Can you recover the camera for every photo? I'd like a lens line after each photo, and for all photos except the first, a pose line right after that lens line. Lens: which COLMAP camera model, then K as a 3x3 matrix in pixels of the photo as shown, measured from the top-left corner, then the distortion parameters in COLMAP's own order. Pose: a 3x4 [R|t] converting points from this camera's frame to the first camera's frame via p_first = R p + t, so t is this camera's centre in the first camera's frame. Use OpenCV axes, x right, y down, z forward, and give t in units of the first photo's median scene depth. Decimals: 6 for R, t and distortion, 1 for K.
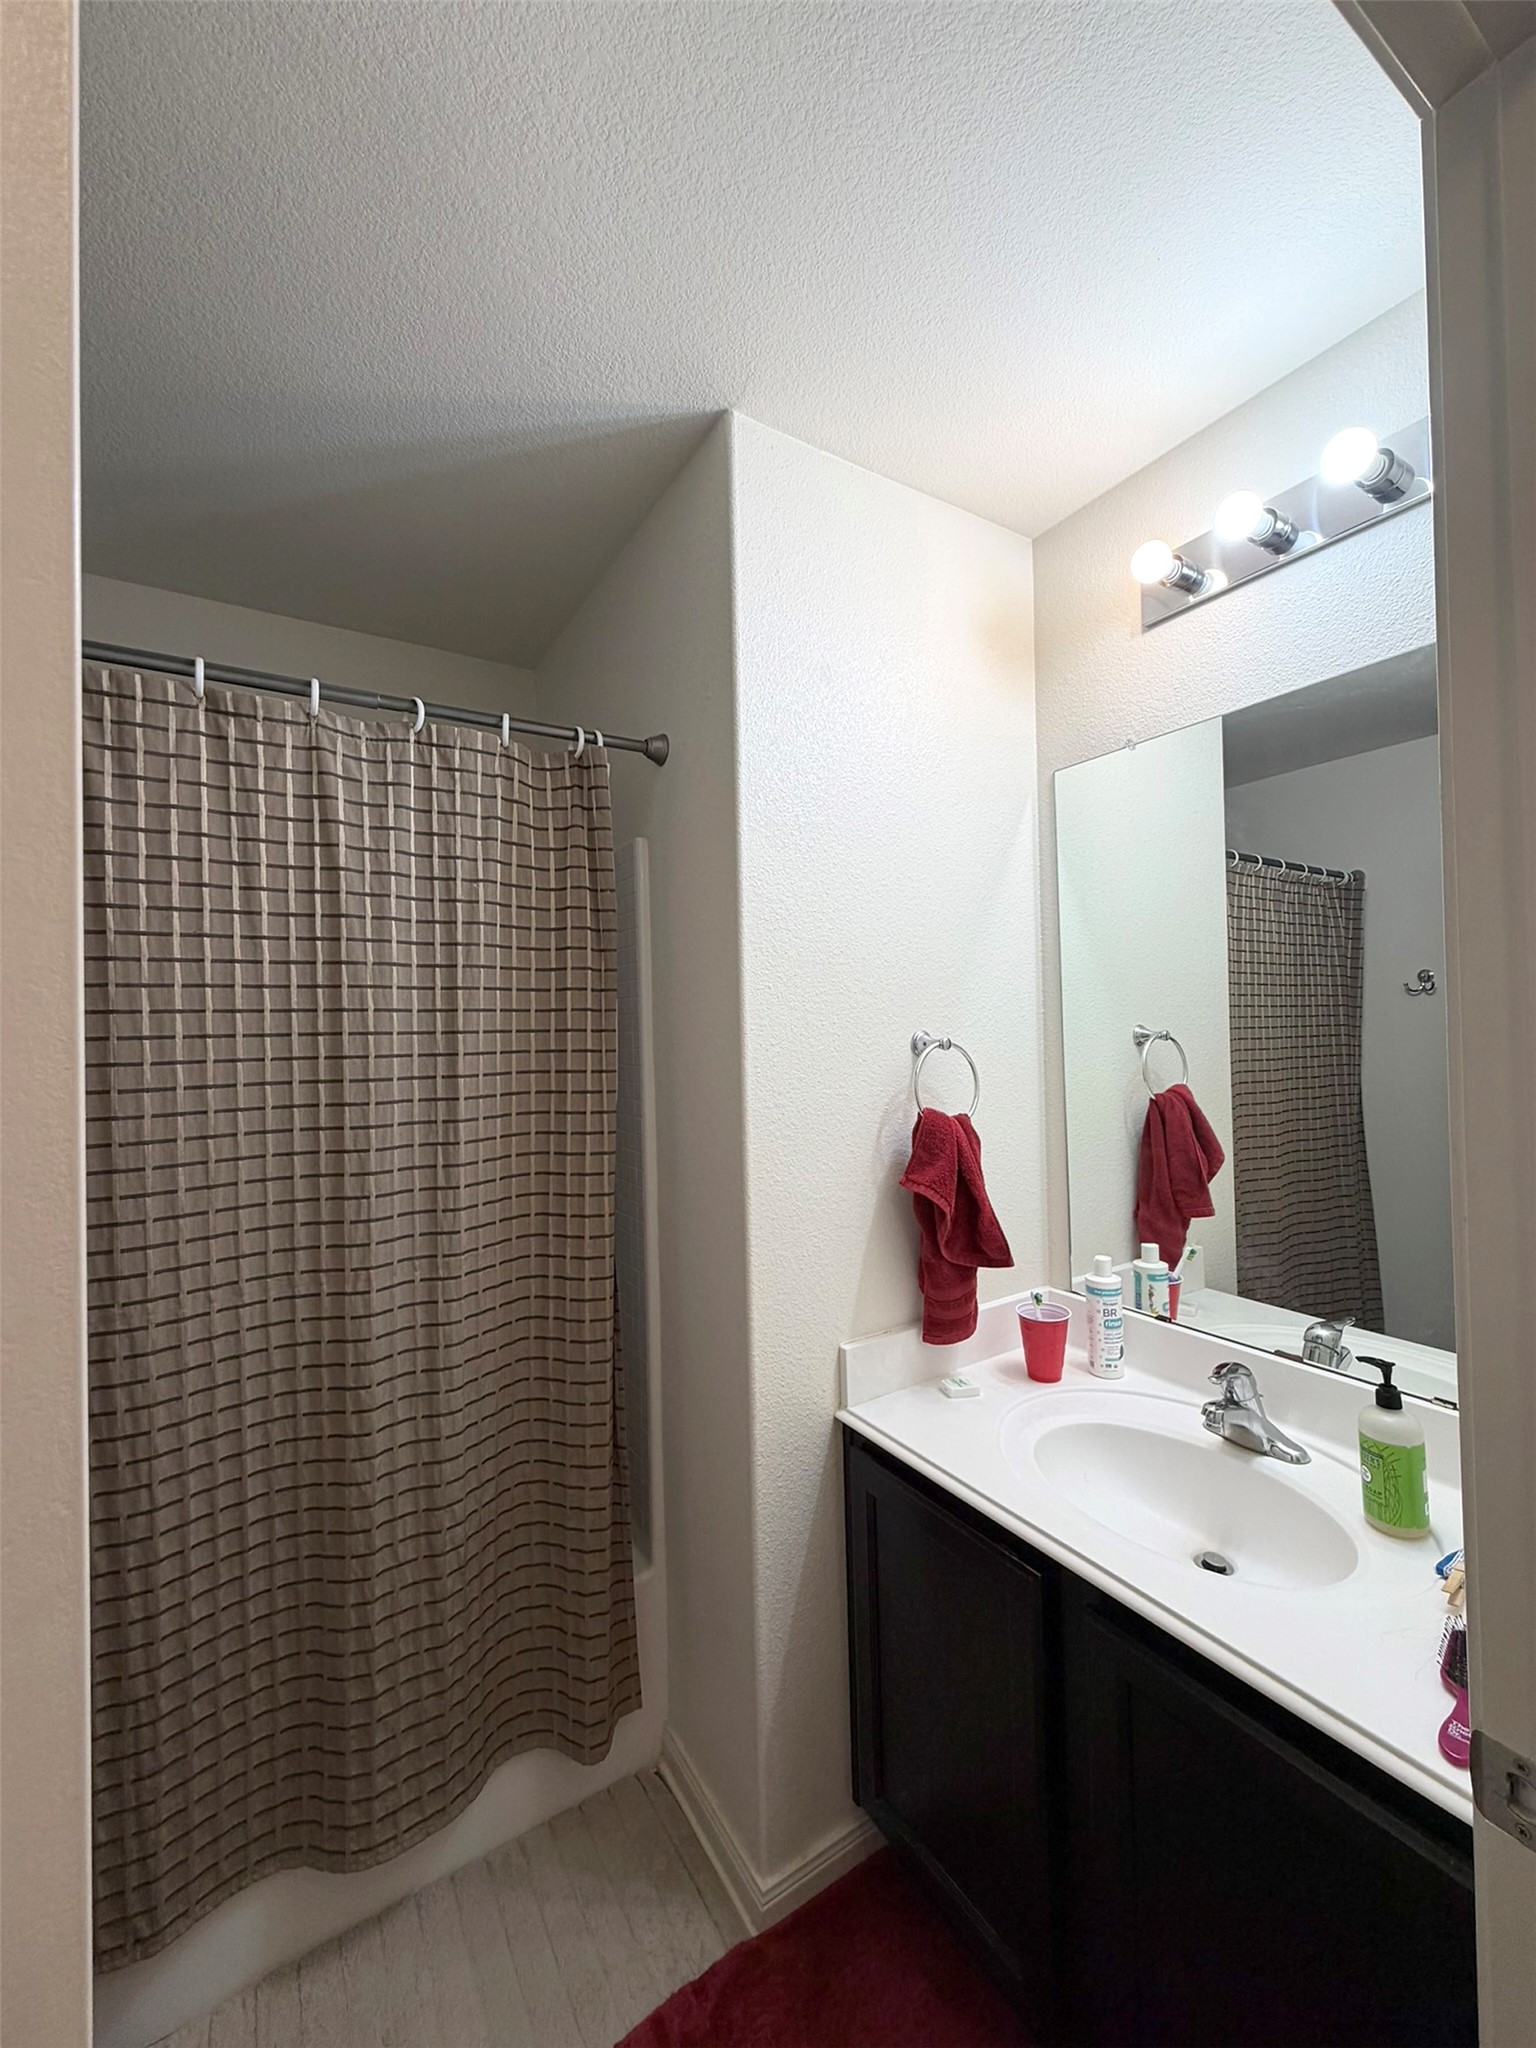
lens RADIAL K [[820.0, 0, 768.0], [0, 820.0, 1024.0], [0, 0, 1]] dist [0.001549, 0.000325]
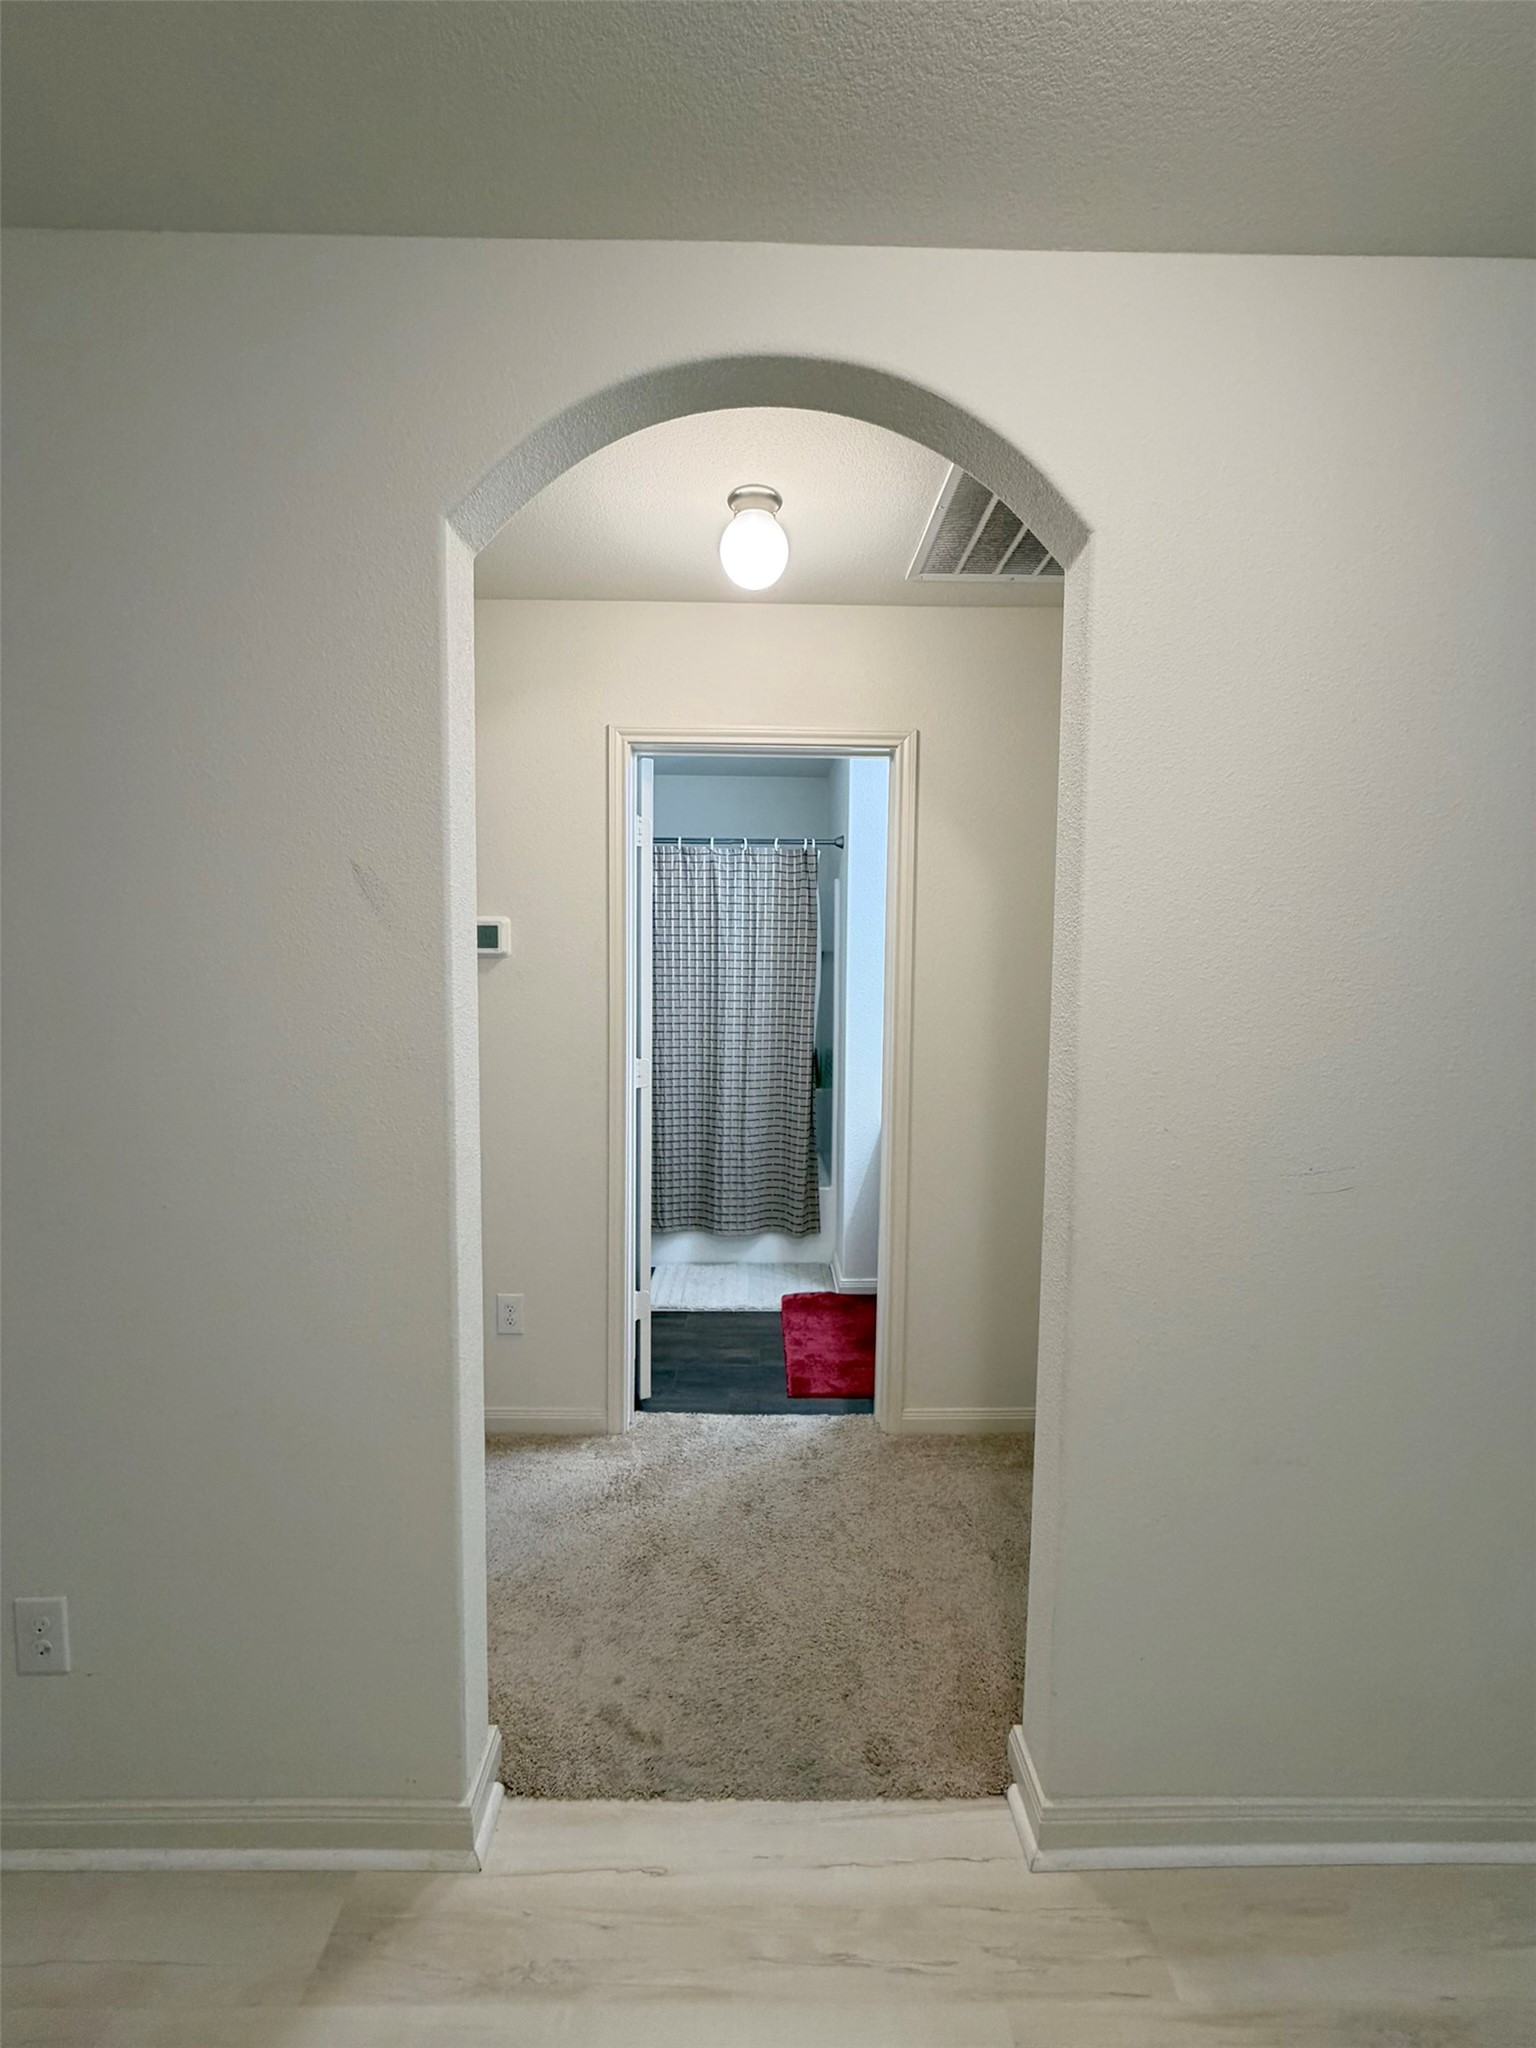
lens RADIAL K [[820.0, 0, 768.0], [0, 820.0, 1024.0], [0, 0, 1]] dist [0.001549, 0.000325]
pose [[0.851820, 0.072487, -0.518794, 1.159537], [-0.024240, 0.994773, 0.099191, -0.055357], [0.523273, -0.071917, 0.849125, -1.398519]]
